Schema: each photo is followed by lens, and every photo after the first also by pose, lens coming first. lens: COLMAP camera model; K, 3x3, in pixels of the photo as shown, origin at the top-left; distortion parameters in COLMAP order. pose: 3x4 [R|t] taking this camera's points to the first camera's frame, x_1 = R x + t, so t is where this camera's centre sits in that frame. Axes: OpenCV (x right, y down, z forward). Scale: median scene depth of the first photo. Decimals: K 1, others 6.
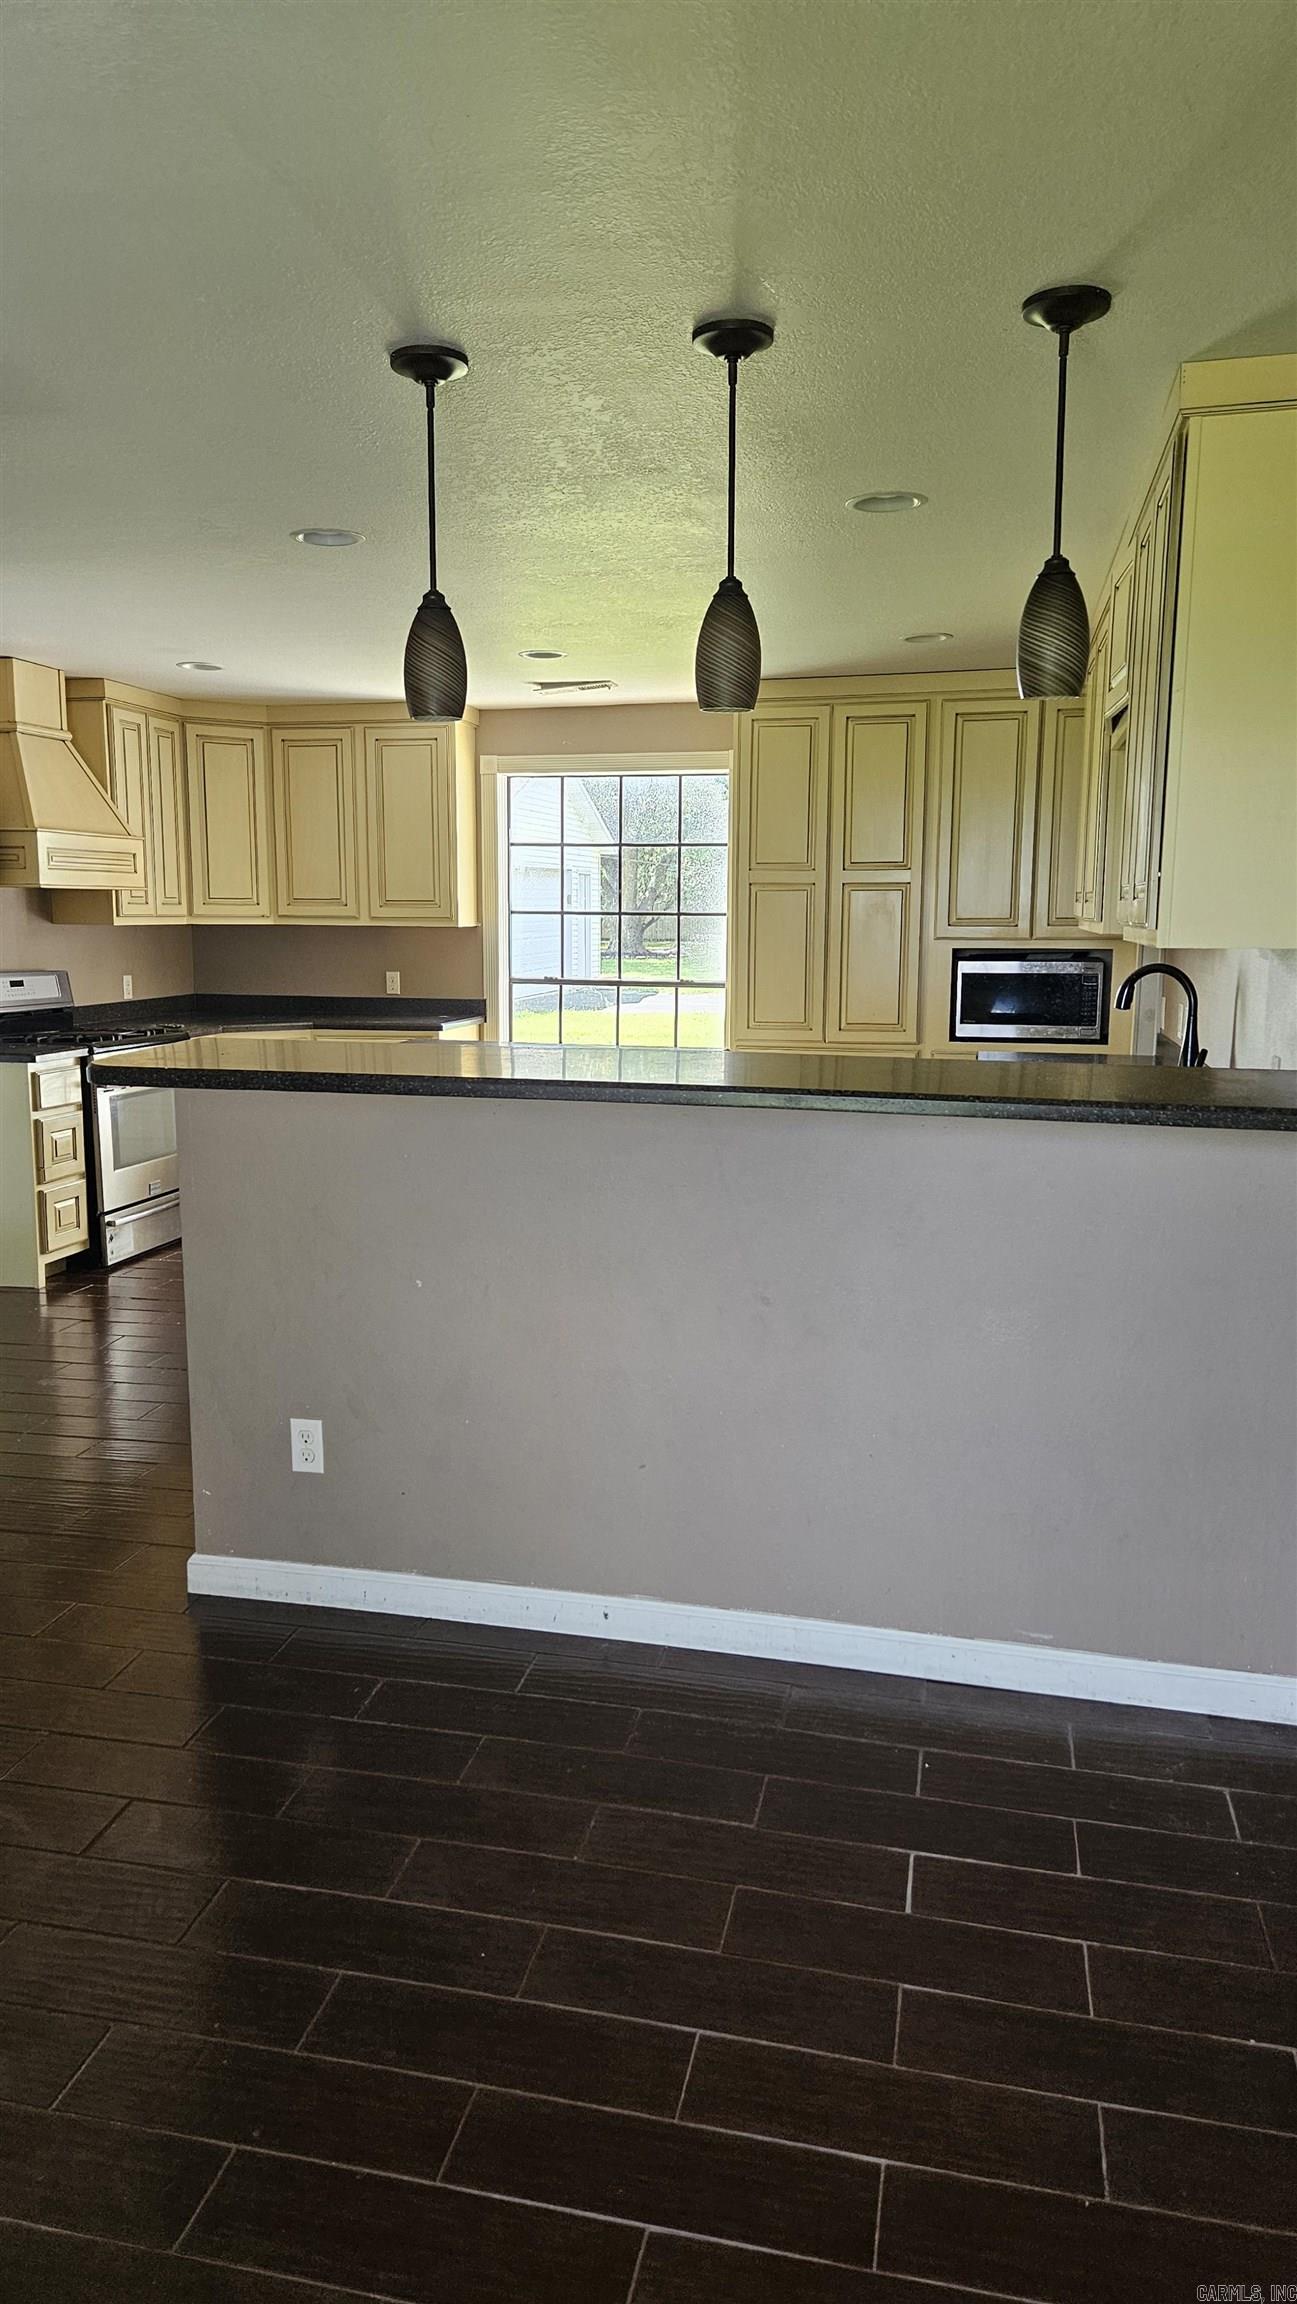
lens RADIAL K [[1542.7, 0, 642.1], [0, 1542.7, 1124.7], [0, 0, 1]] dist [0.071411, -0.042141]
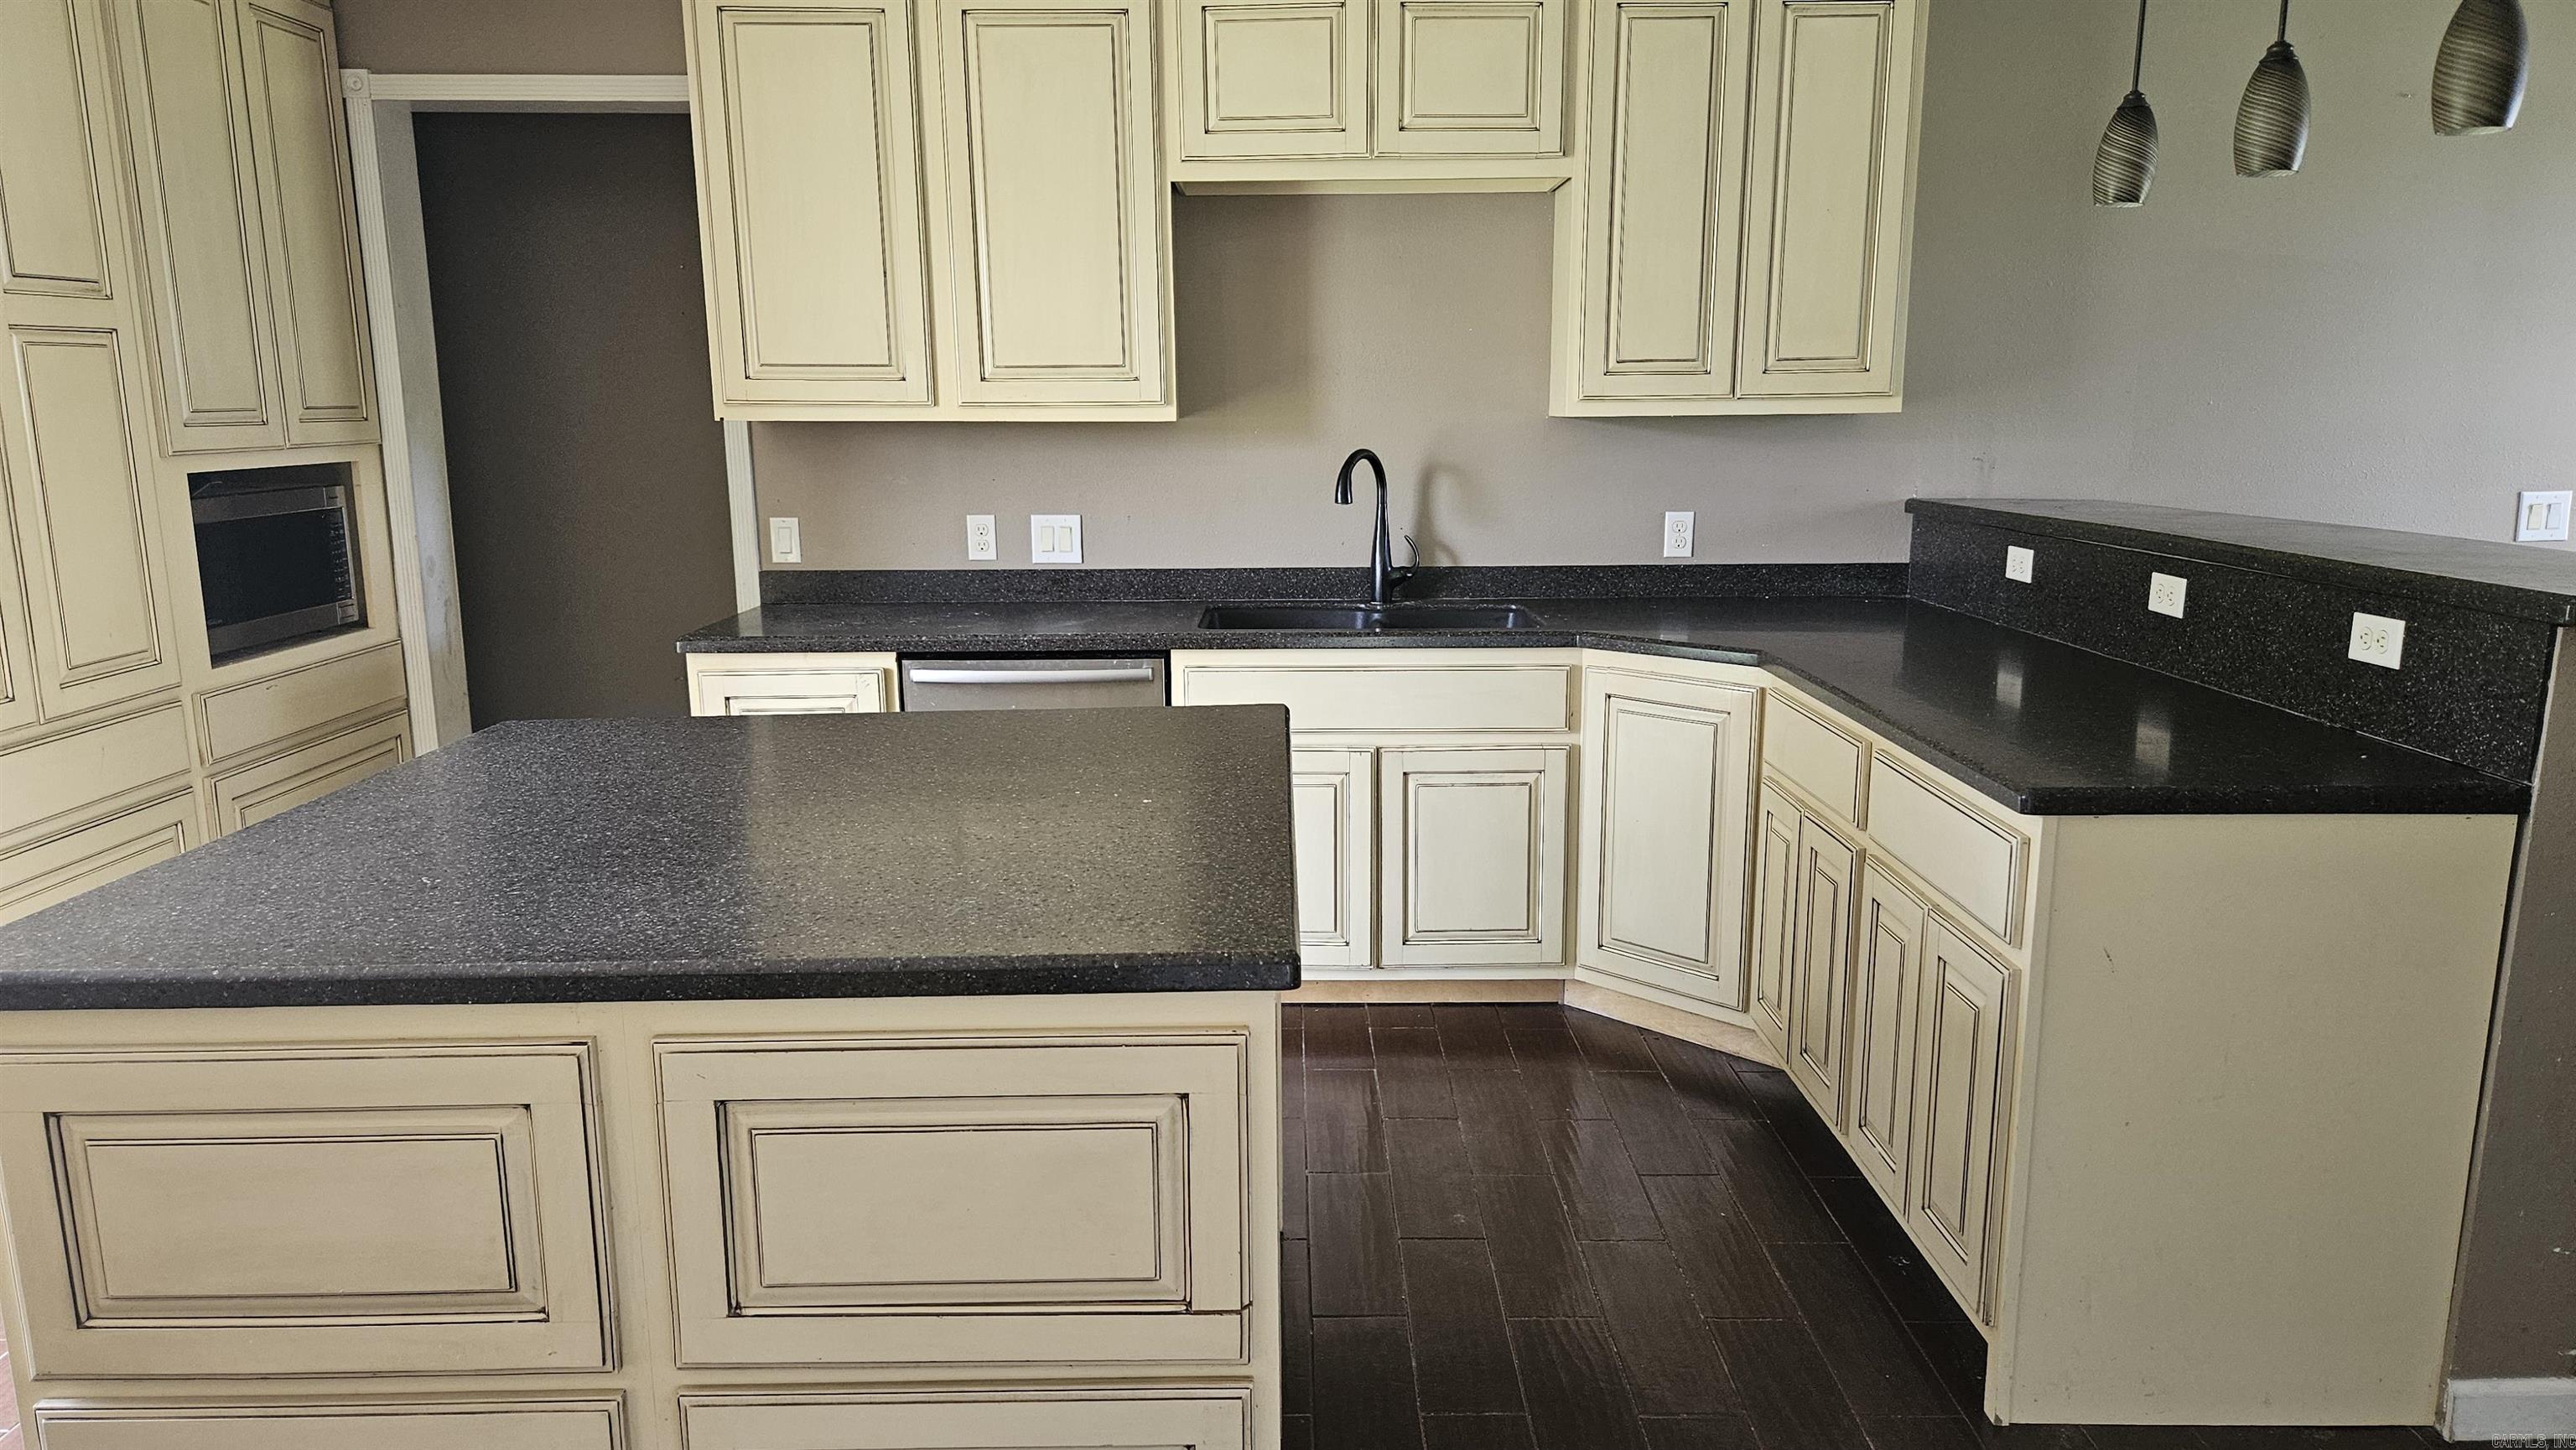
lens RADIAL K [[1725.0, 0, 1294.0], [0, 1725.0, 725.0], [0, 0, 1]] dist [0.071411, -0.042141]
pose [[-0.227618, -0.184366, 0.956138, -0.371255], [0.141669, 0.965195, 0.219838, -0.101795], [-0.963390, 0.185495, -0.193577, 0.732034]]
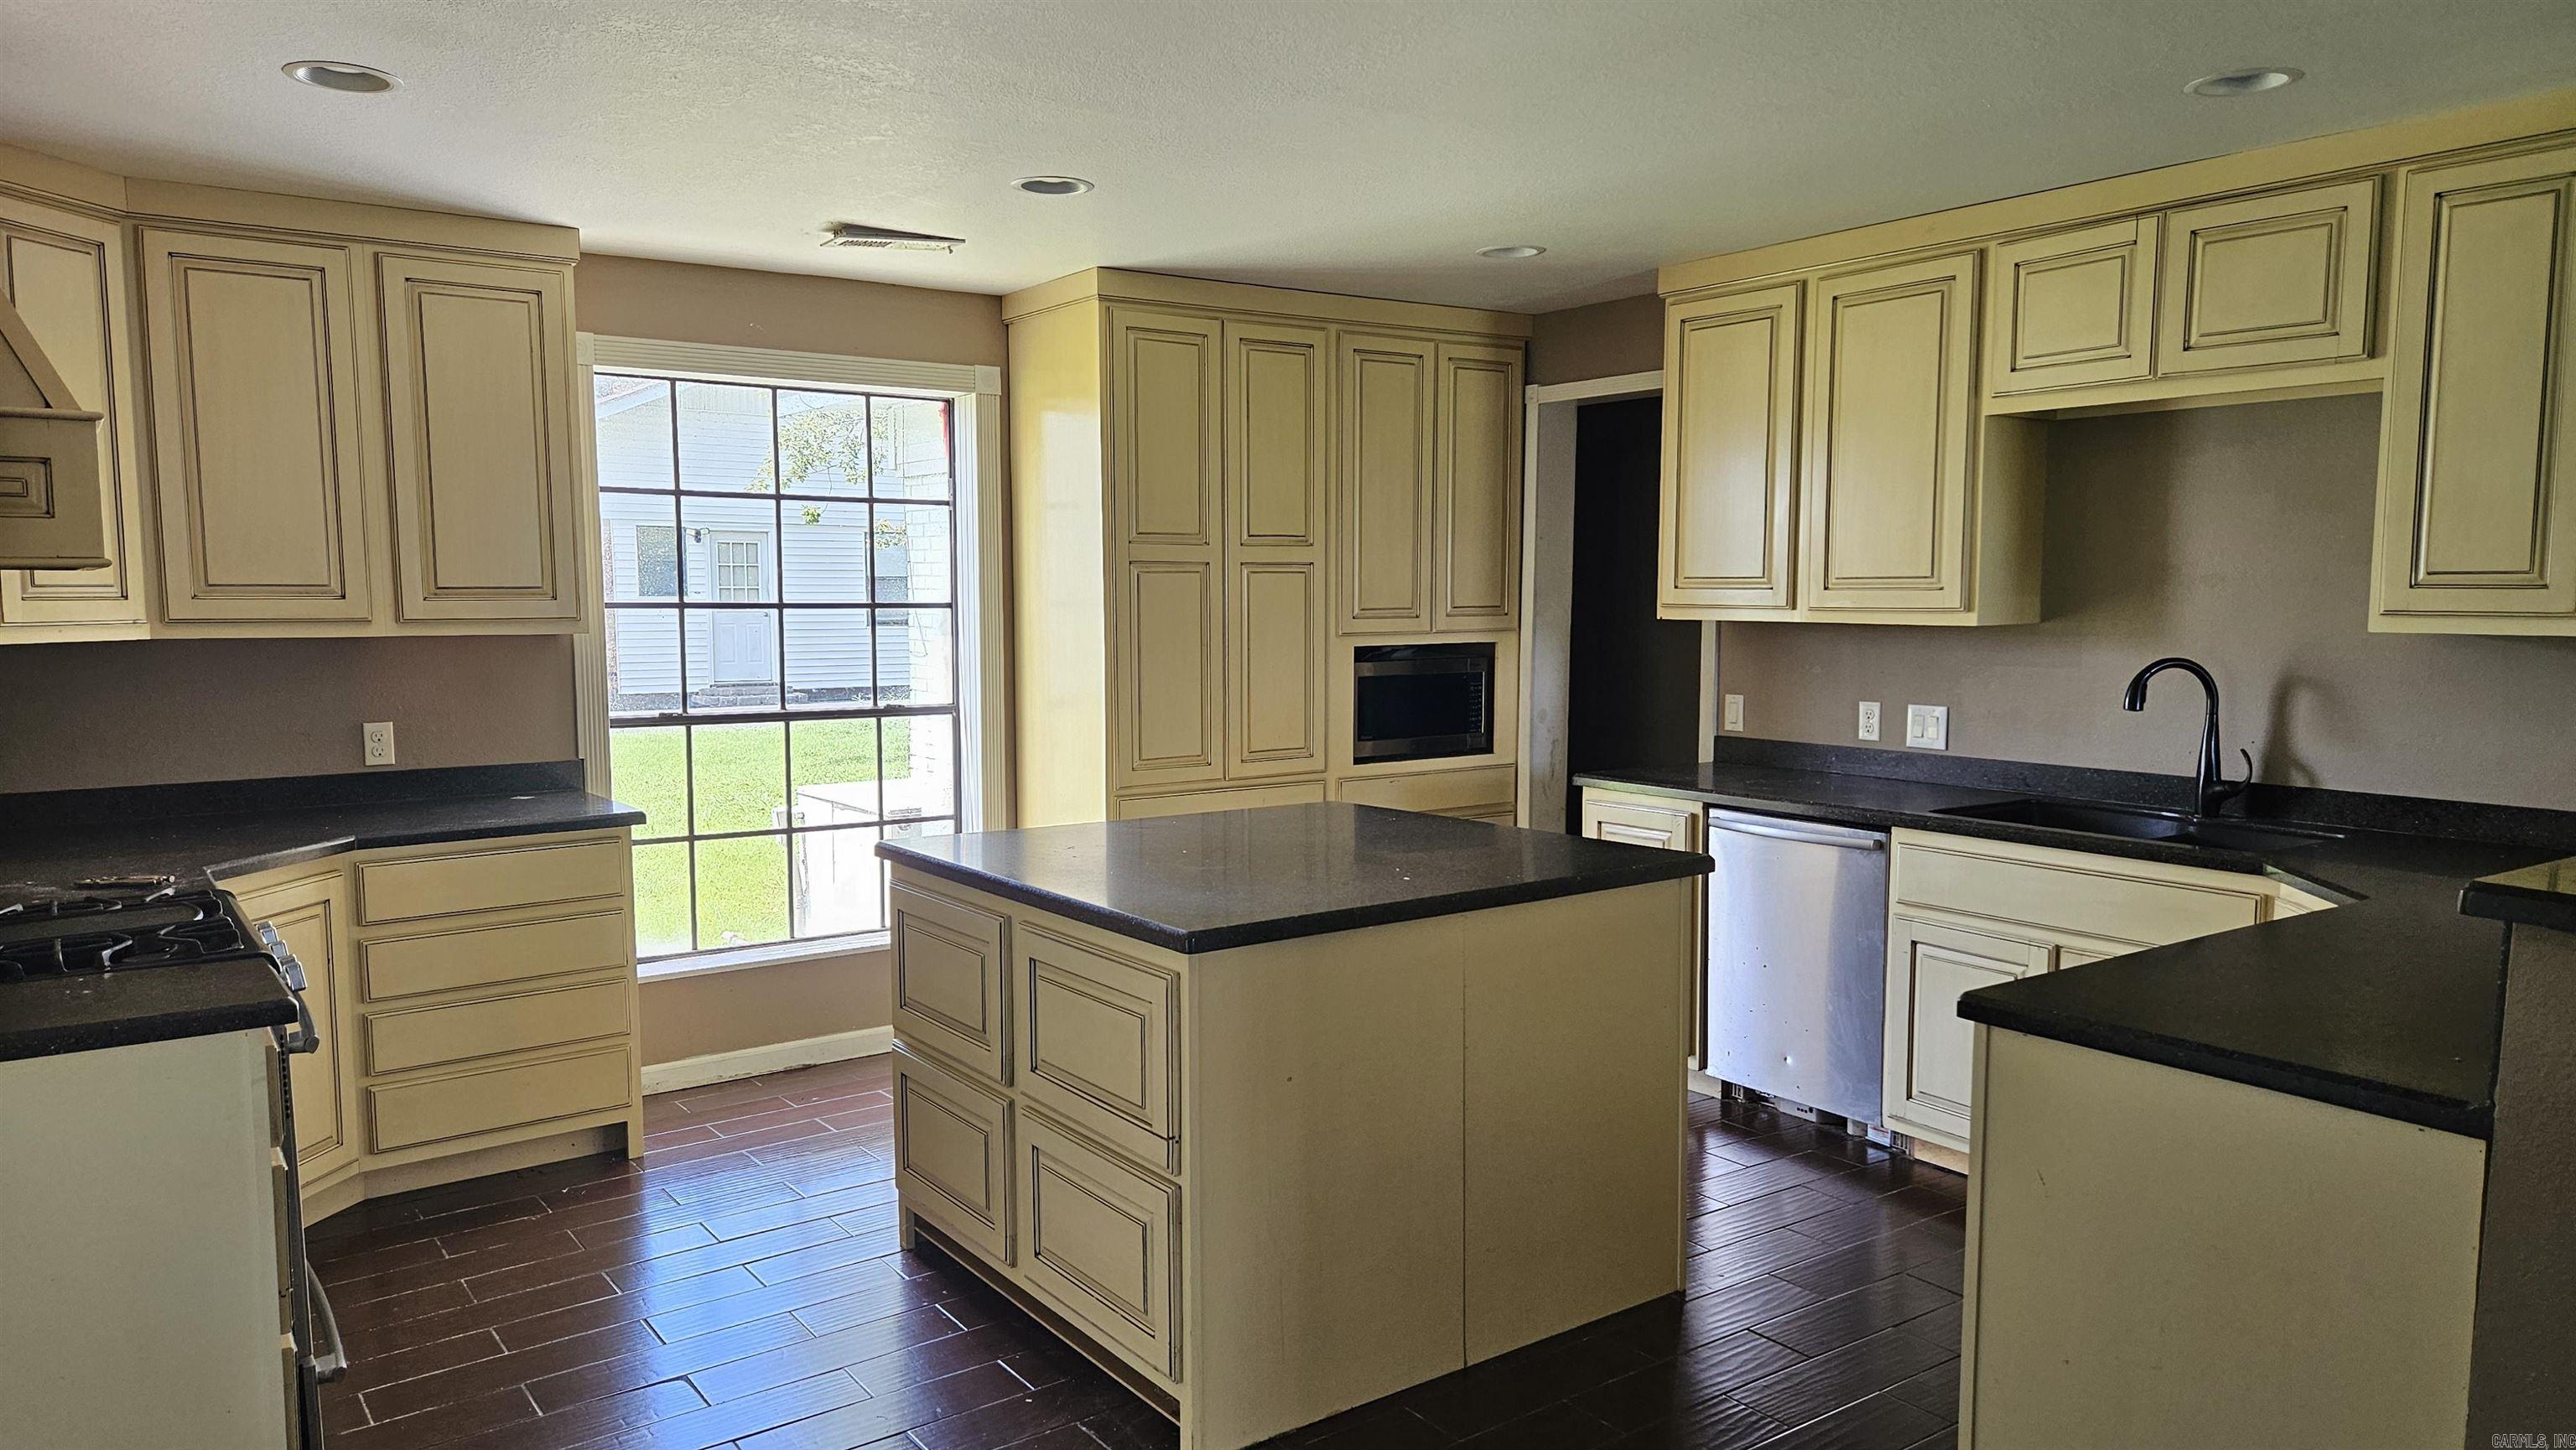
lens RADIAL K [[1725.0, 0, 1294.0], [0, 1725.0, 725.0], [0, 0, 1]] dist [0.071411, -0.042141]
pose [[0.659067, -0.065613, 0.749216, -0.435958], [0.108150, 0.994102, -0.008078, -0.065366], [-0.744267, 0.086352, 0.662276, 0.415528]]
